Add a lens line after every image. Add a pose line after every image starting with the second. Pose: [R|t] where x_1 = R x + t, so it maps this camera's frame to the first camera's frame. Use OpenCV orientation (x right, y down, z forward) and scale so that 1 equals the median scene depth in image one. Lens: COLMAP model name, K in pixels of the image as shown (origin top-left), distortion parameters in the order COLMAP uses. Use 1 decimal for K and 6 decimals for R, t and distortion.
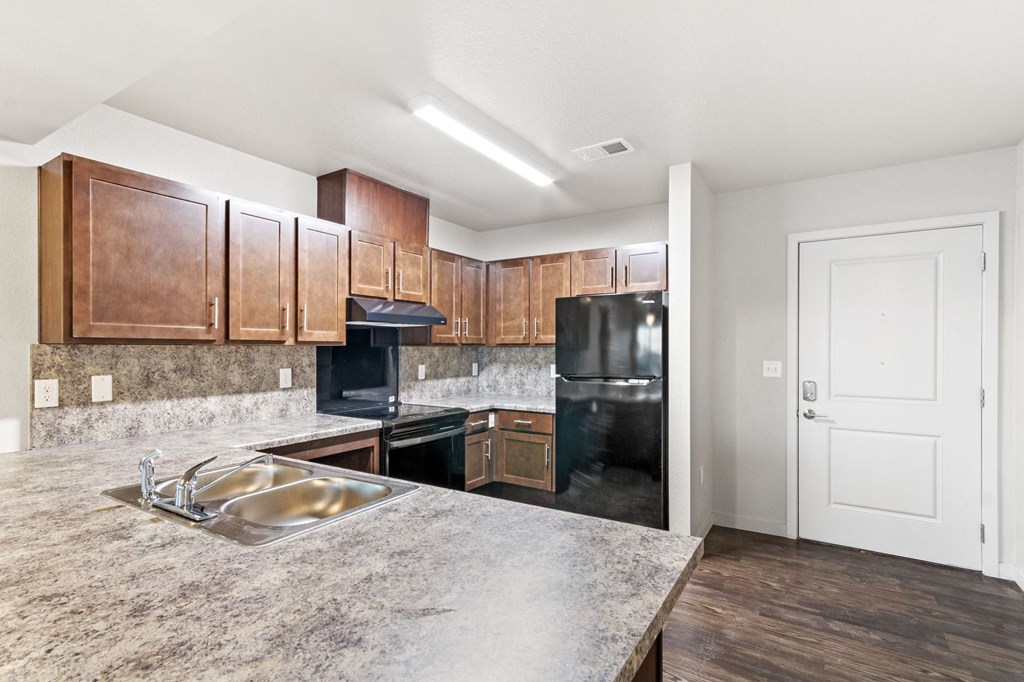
lens RADIAL K [[490.2, 0, 516.2], [0, 490.2, 343.1], [0, 0, 1]] dist [0.016317, 0.000161]
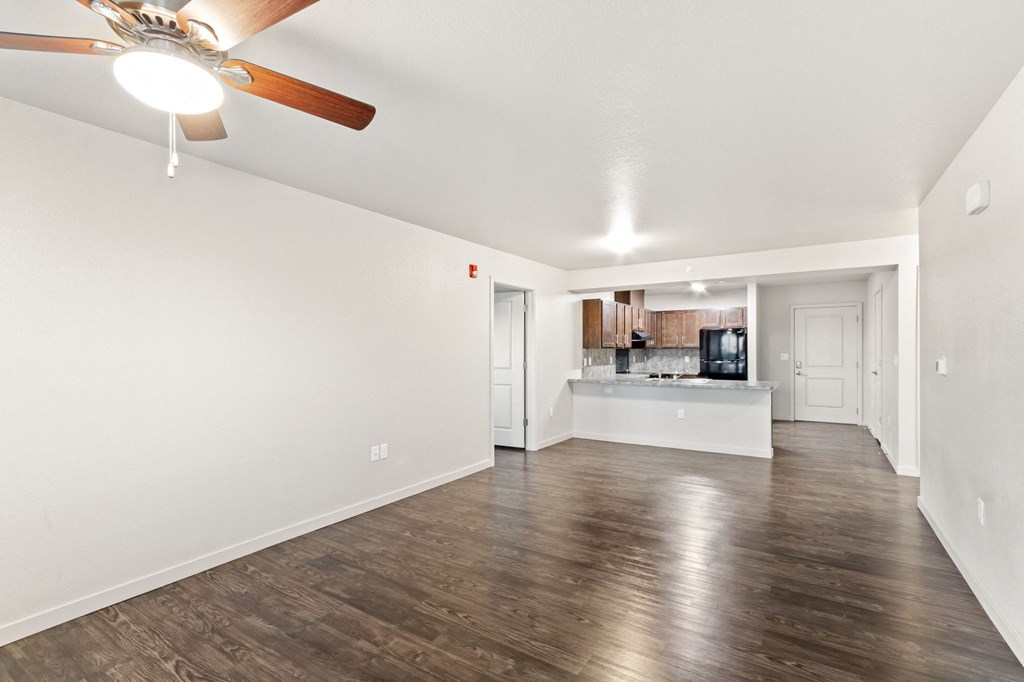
lens RADIAL K [[490.2, 0, 505.5], [0, 490.2, 349.9], [0, 0, 1]] dist [0.016317, 0.000161]
pose [[0.999967, -0.007814, 0.002126, -0.955351], [0.007793, 0.999926, 0.009365, -0.017284], [-0.002199, -0.009348, 0.999954, -1.593404]]
